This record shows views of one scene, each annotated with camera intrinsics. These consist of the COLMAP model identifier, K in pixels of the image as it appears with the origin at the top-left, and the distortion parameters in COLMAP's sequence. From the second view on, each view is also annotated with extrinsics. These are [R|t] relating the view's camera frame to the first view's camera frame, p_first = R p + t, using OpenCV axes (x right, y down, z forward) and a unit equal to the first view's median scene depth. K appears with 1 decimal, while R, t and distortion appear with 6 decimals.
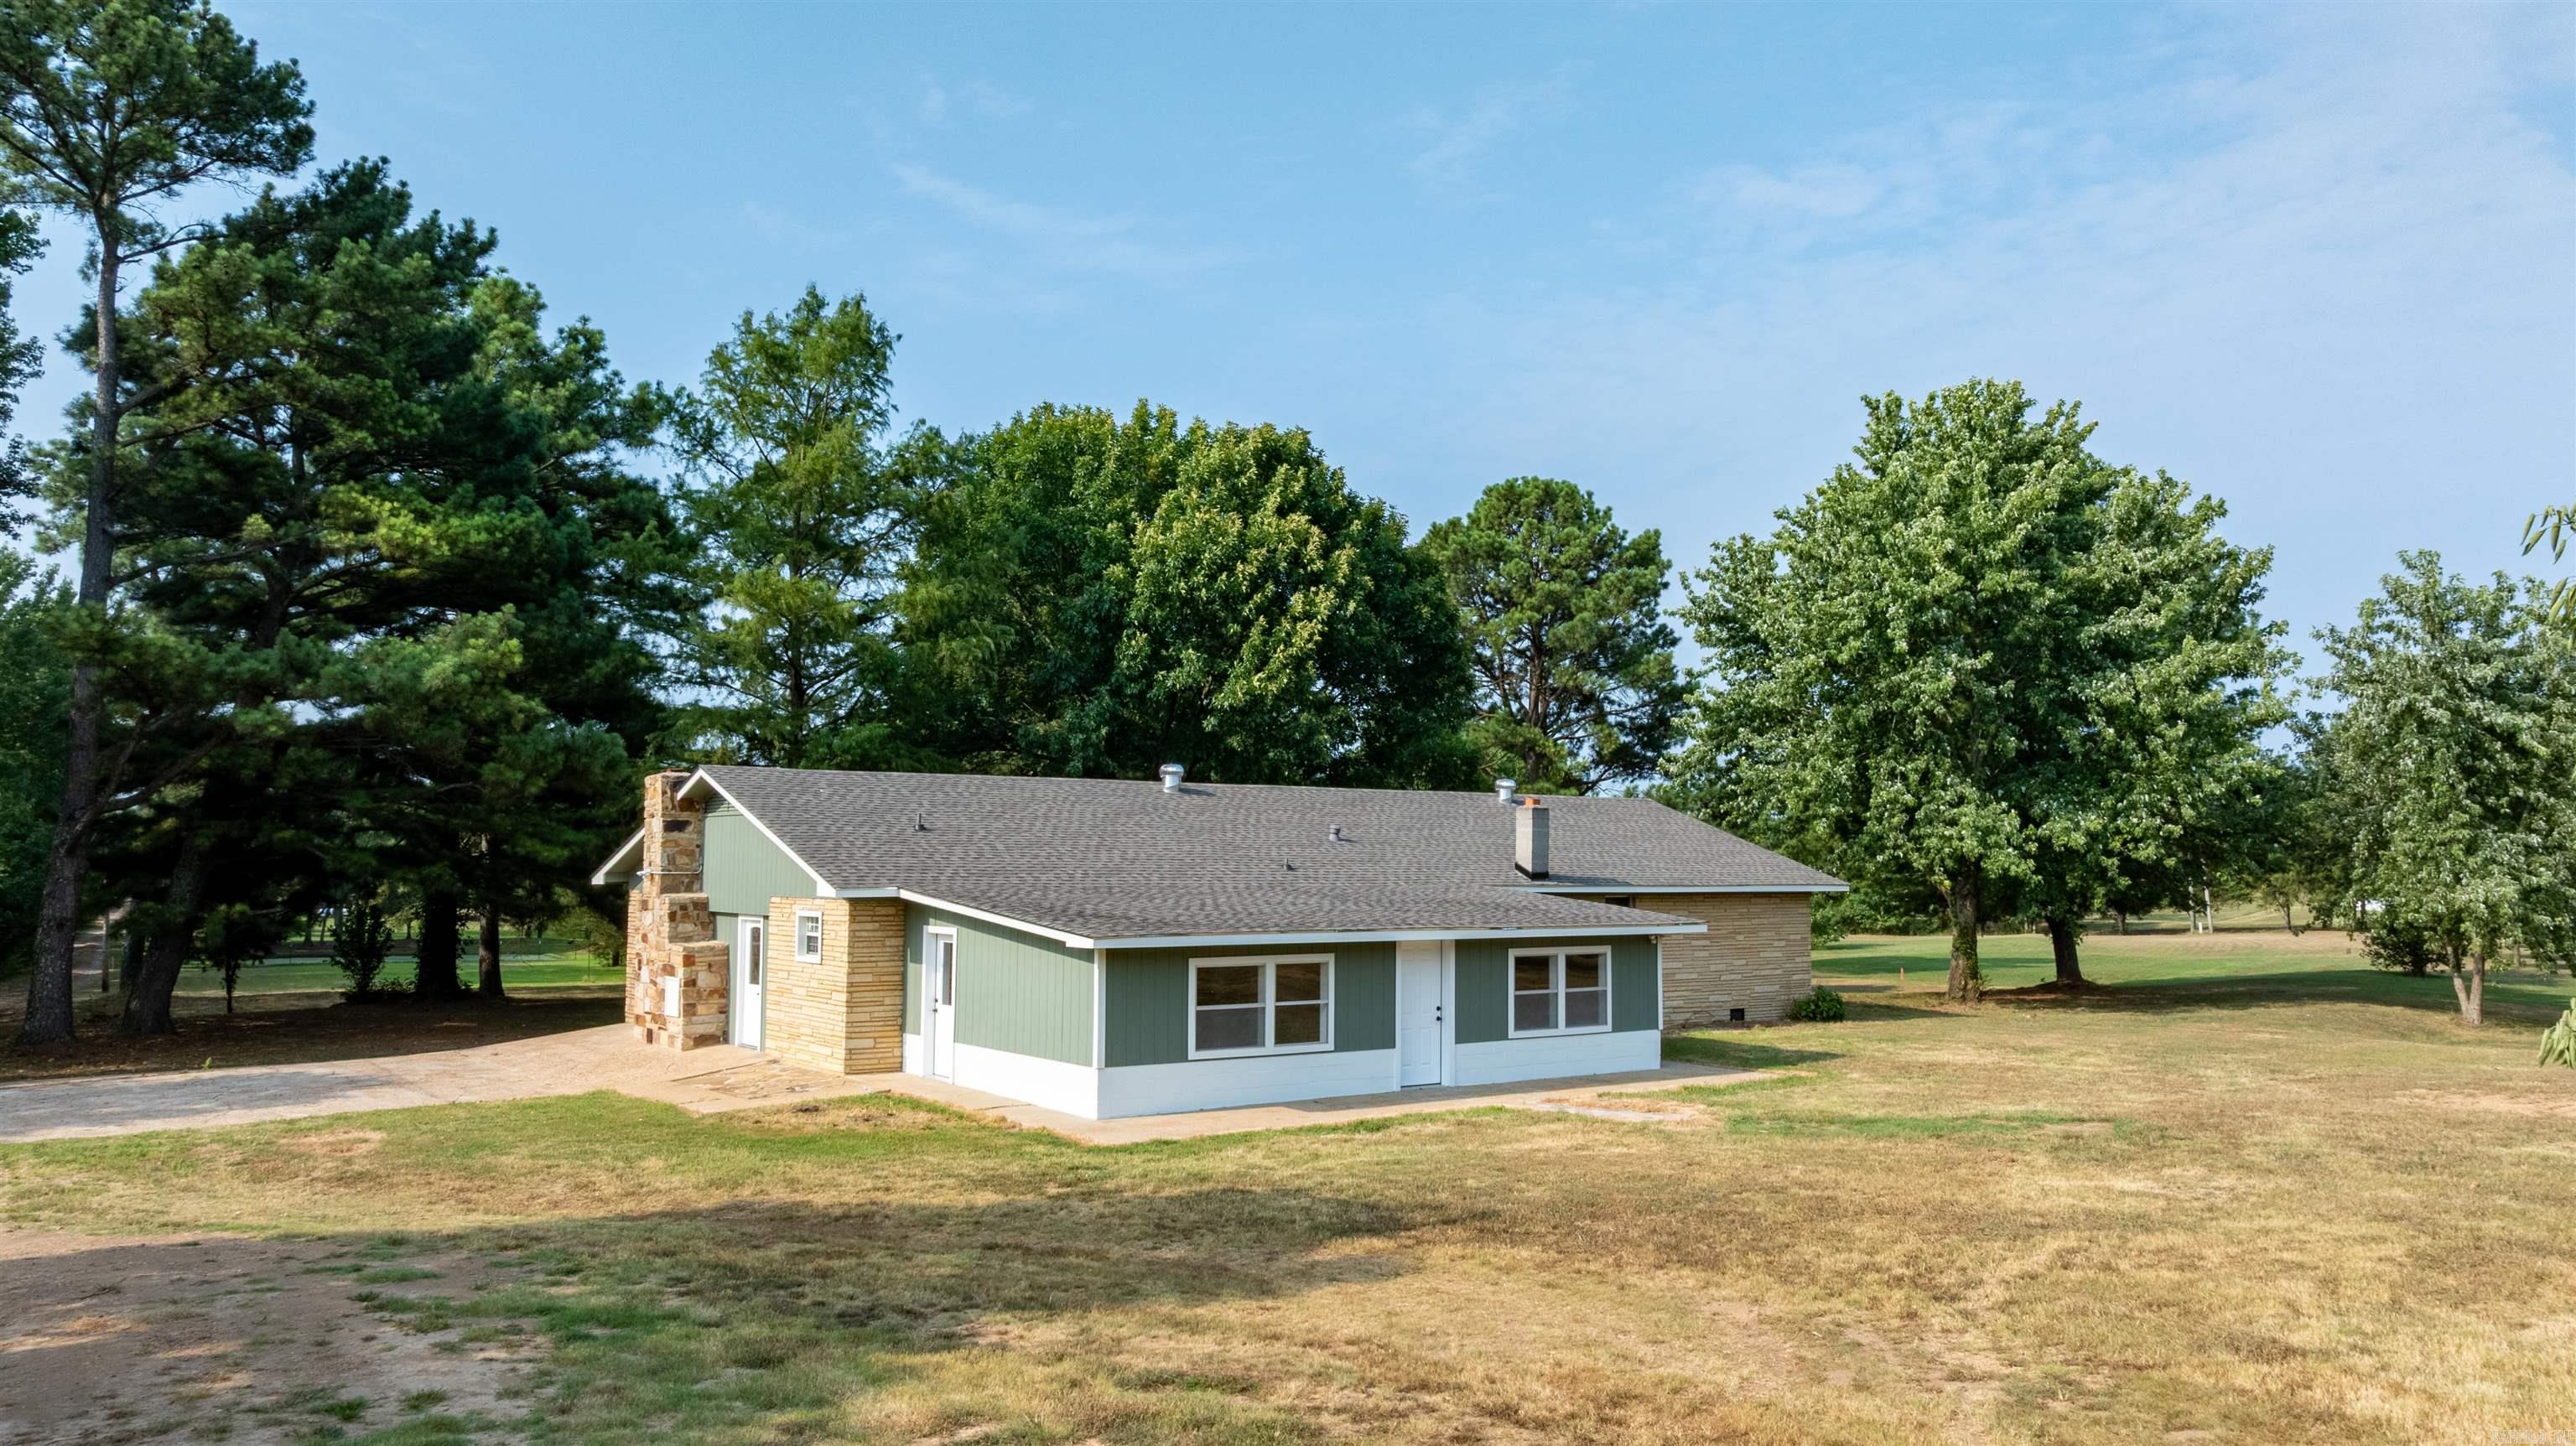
lens RADIAL K [[1782.7, 0, 1296.3], [0, 1782.7, 717.2], [0, 0, 1]] dist [-0.017919, 0.011543]
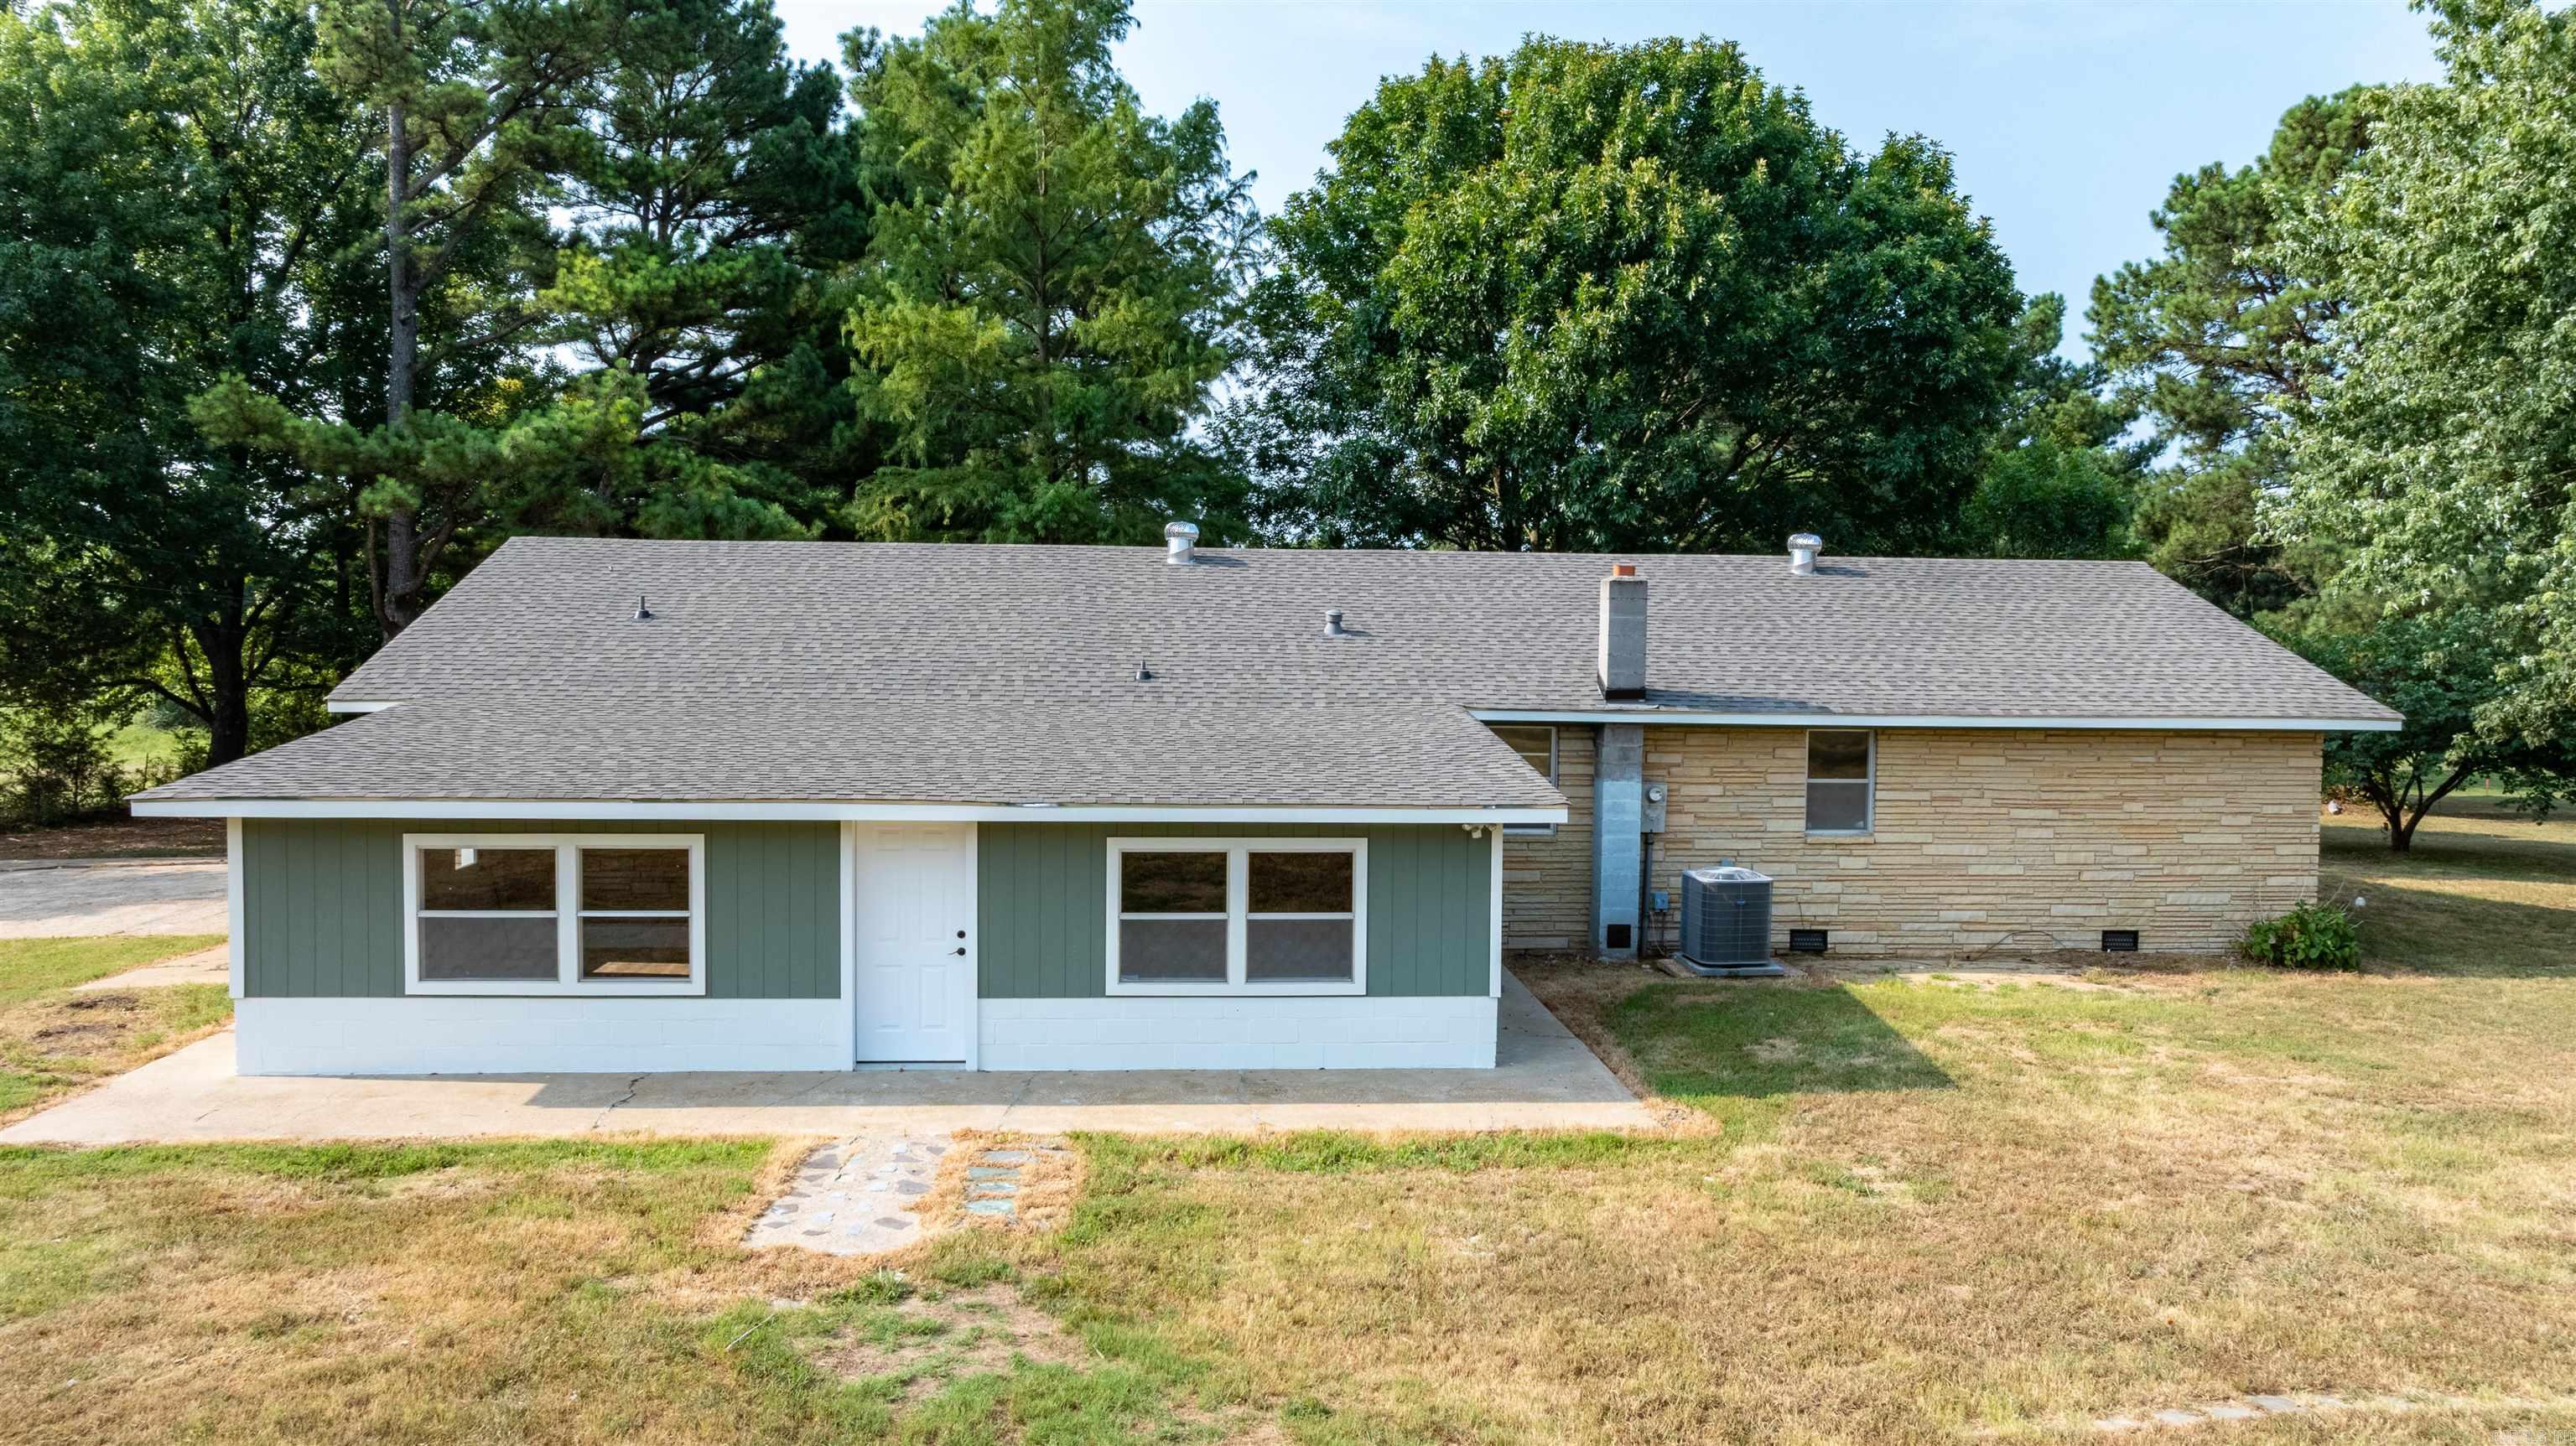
lens RADIAL K [[1782.7, 0, 1278.6], [0, 1782.7, 717.1], [0, 0, 1]] dist [-0.017919, 0.011543]
pose [[0.847160, 0.031577, -0.530398, 0.460183], [0.036576, 0.992399, 0.117502, 0.028572], [0.530077, -0.118943, 0.839566, 0.563064]]
